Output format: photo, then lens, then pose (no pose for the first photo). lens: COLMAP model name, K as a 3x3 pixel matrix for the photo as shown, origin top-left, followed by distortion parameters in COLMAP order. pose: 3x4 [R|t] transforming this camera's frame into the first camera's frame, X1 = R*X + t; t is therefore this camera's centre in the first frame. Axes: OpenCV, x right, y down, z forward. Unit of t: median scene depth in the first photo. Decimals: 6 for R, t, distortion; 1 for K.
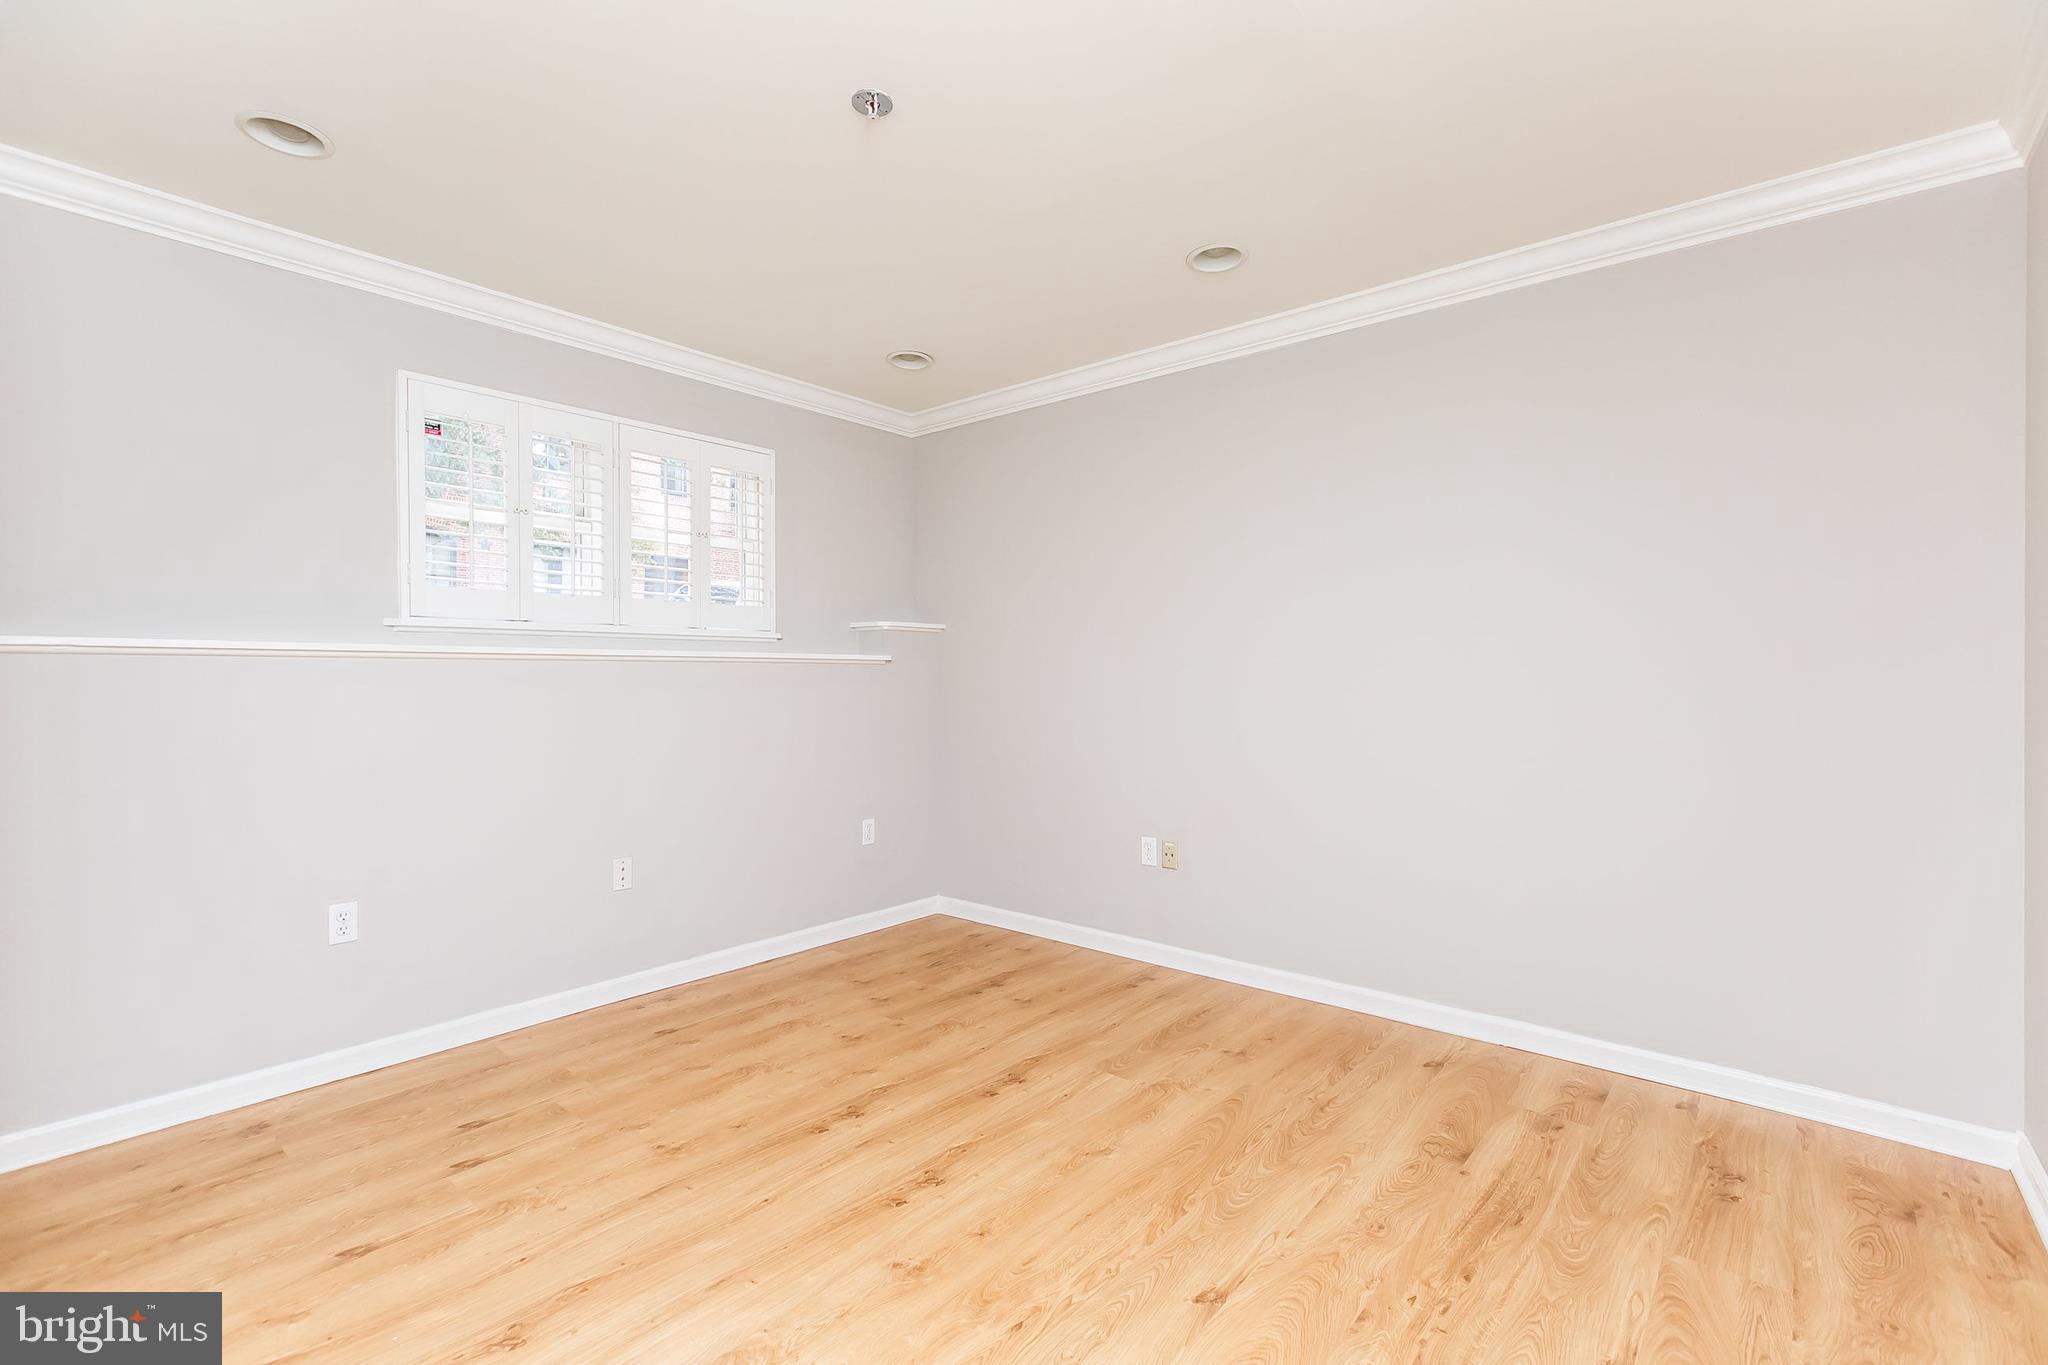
lens RADIAL K [[945.6, 0, 1022.8], [0, 945.6, 681.1], [0, 0, 1]] dist [0.007306, -0.003417]
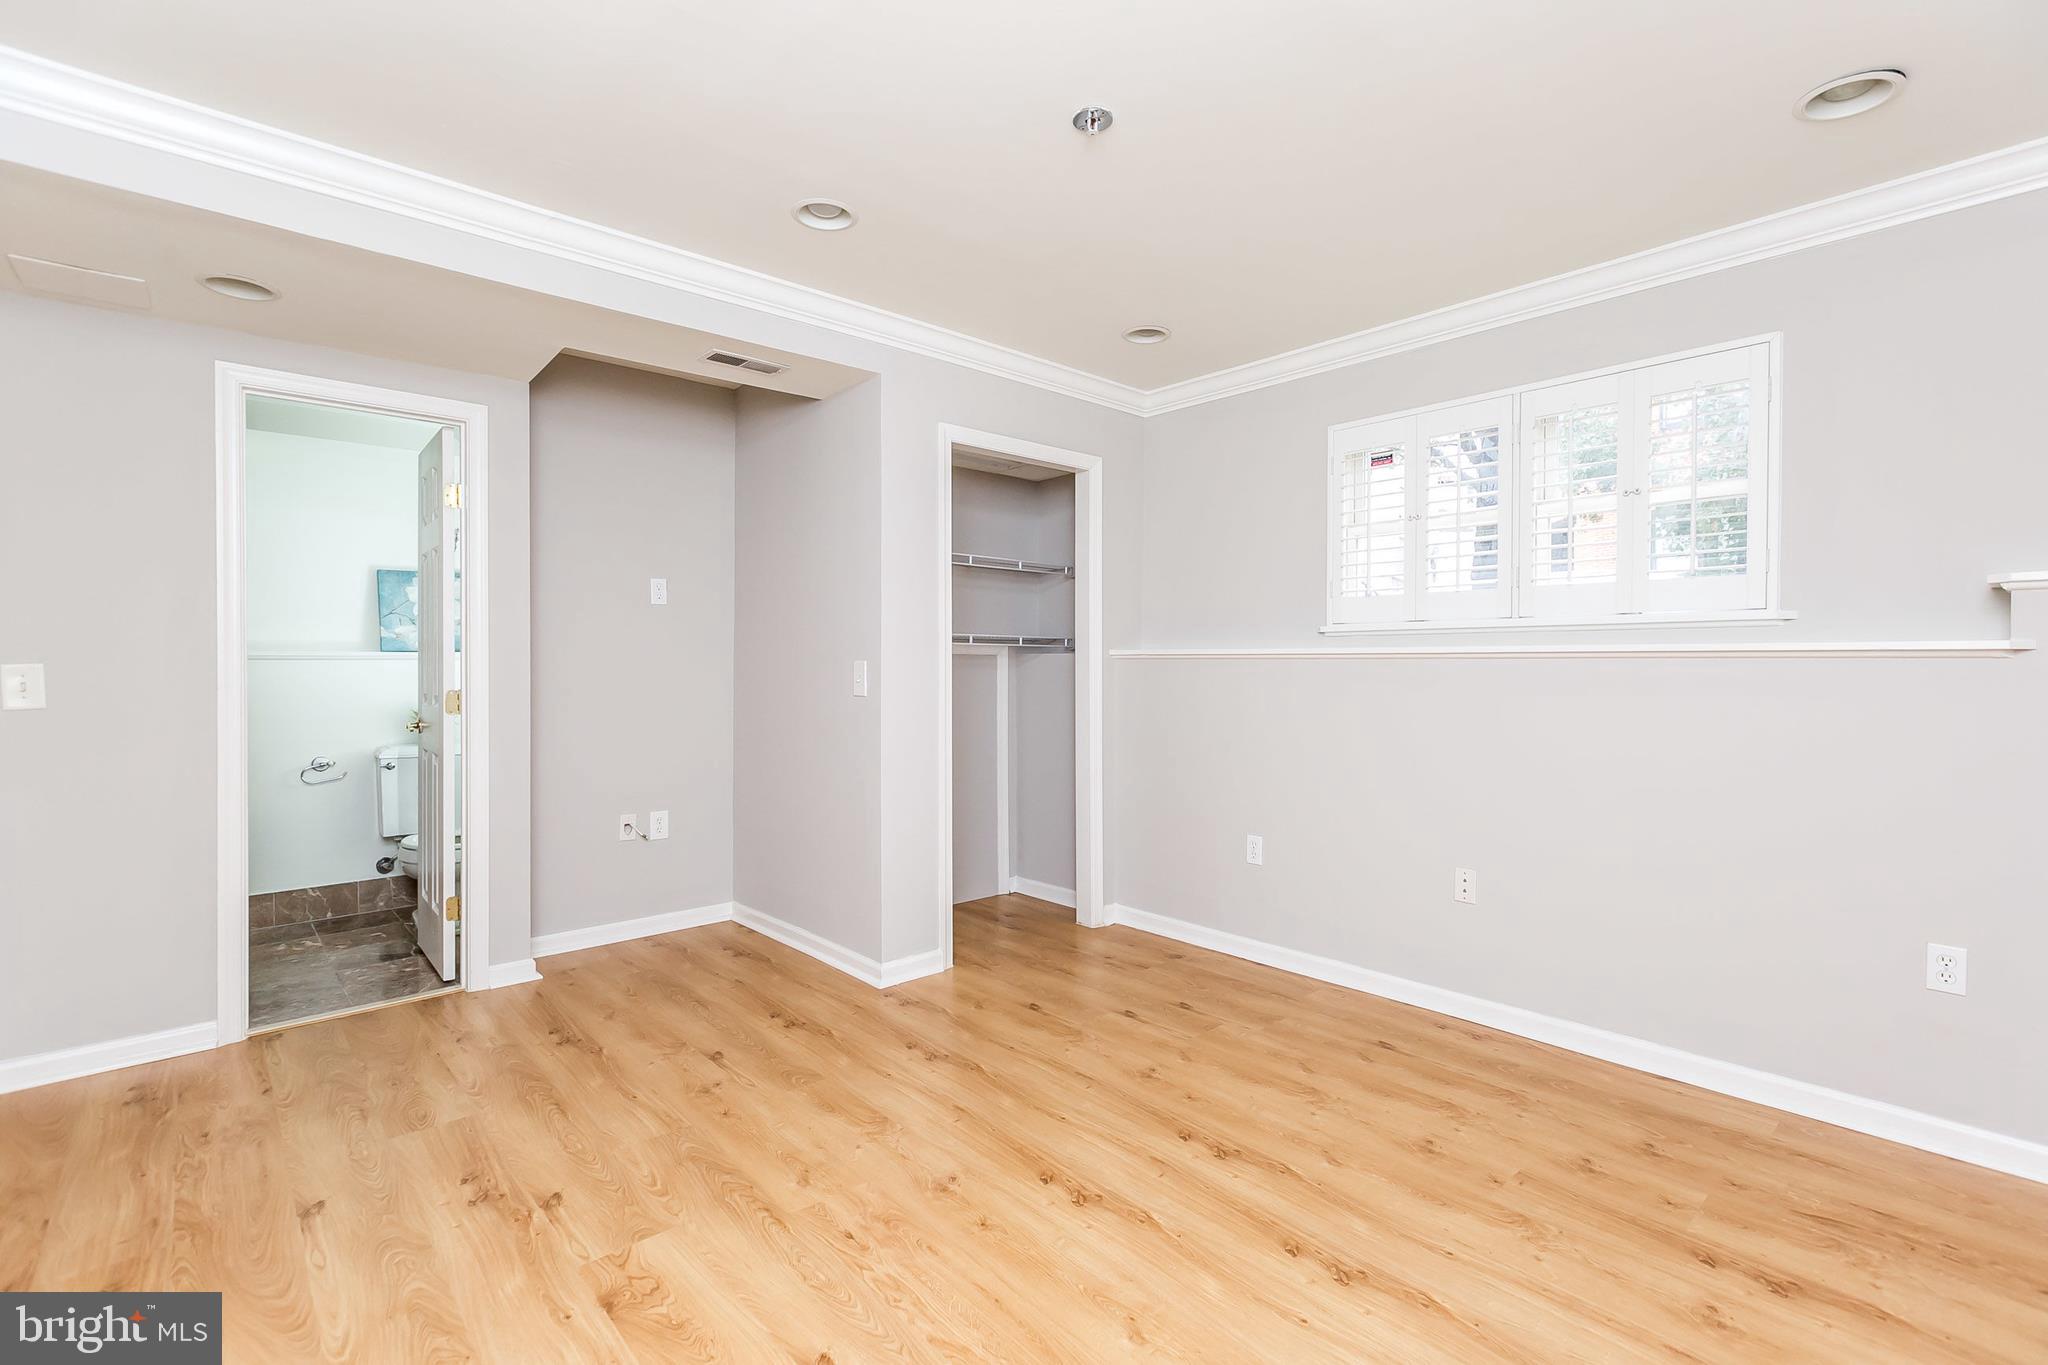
lens RADIAL K [[945.6, 0, 1023.5], [0, 945.6, 673.1], [0, 0, 1]] dist [0.007306, -0.003417]
pose [[-0.161656, 0.011549, -0.986780, 0.651728], [-0.004023, 0.999916, 0.012361, -0.018908], [0.986839, 0.005968, -0.161595, 0.820379]]
